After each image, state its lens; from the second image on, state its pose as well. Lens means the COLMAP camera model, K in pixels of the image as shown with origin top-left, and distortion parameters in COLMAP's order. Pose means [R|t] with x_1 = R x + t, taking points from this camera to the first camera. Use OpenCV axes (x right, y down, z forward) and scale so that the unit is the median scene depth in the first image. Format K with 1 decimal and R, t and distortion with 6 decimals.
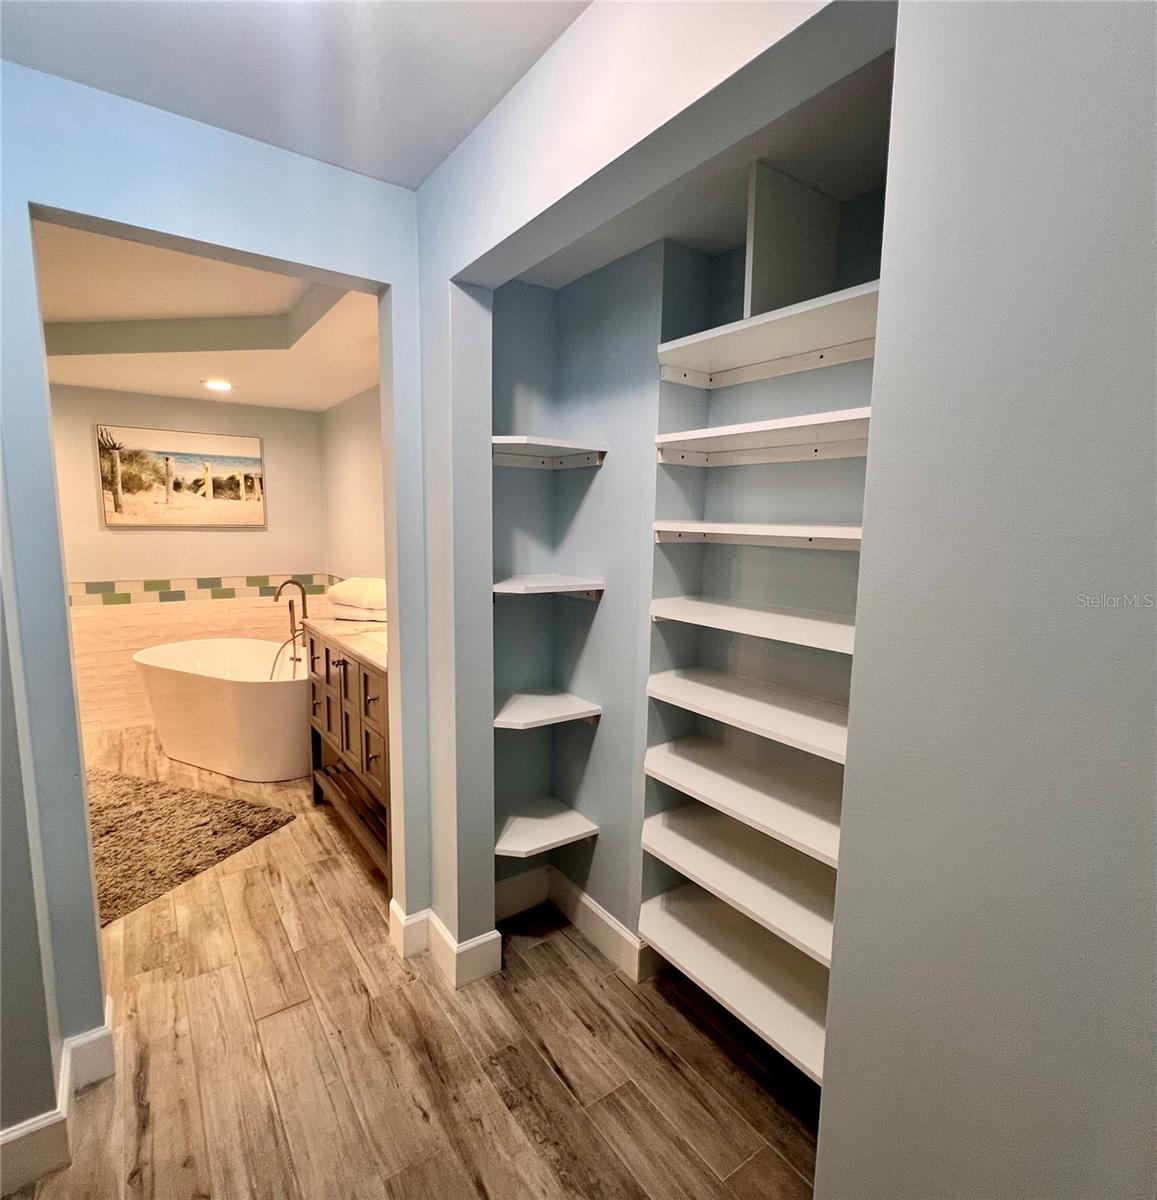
lens RADIAL K [[618.4, 0, 579.1], [0, 618.4, 596.8], [0, 0, 1]] dist [0.000567, 0.000488]
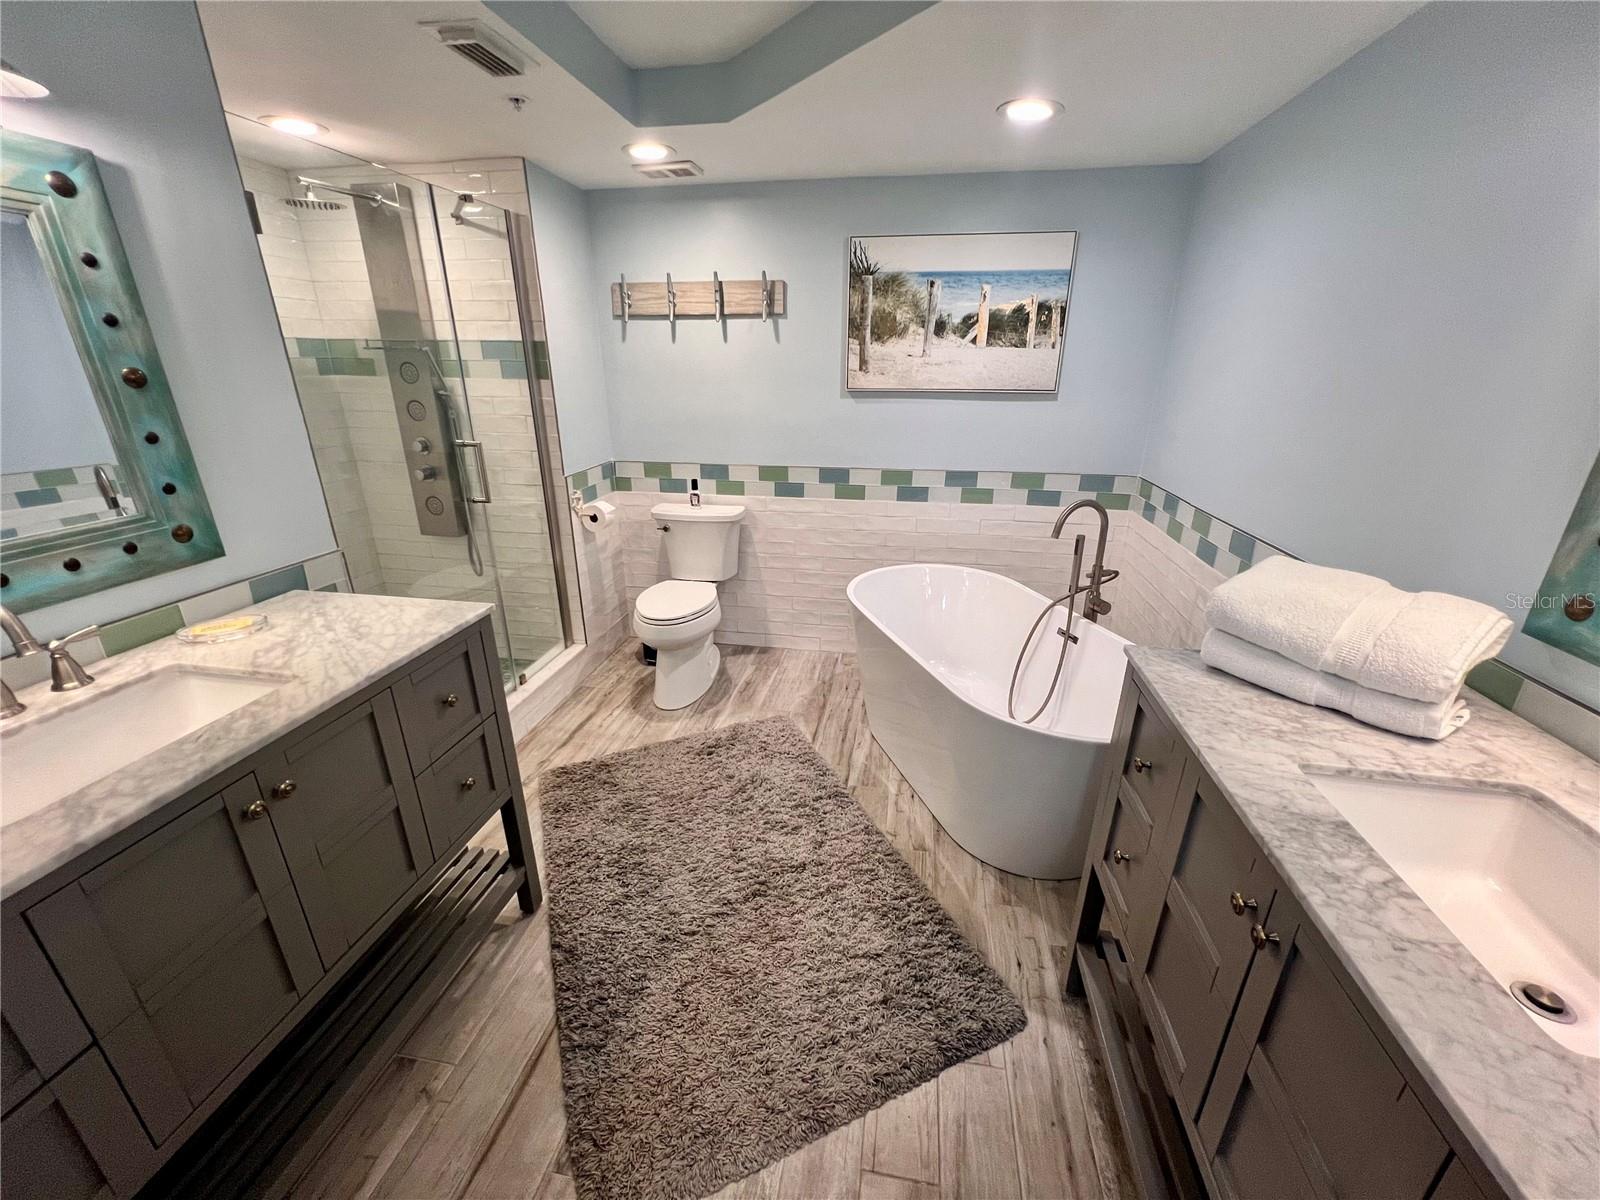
lens RADIAL K [[642.3, 0, 791.3], [0, 642.3, 603.6], [0, 0, 1]] dist [-0.001101, -0.000661]
pose [[0.688182, 0.242352, -0.683865, -0.275265], [-0.081392, 0.962400, 0.259156, -0.075903], [0.720958, -0.122685, 0.682032, 0.480085]]
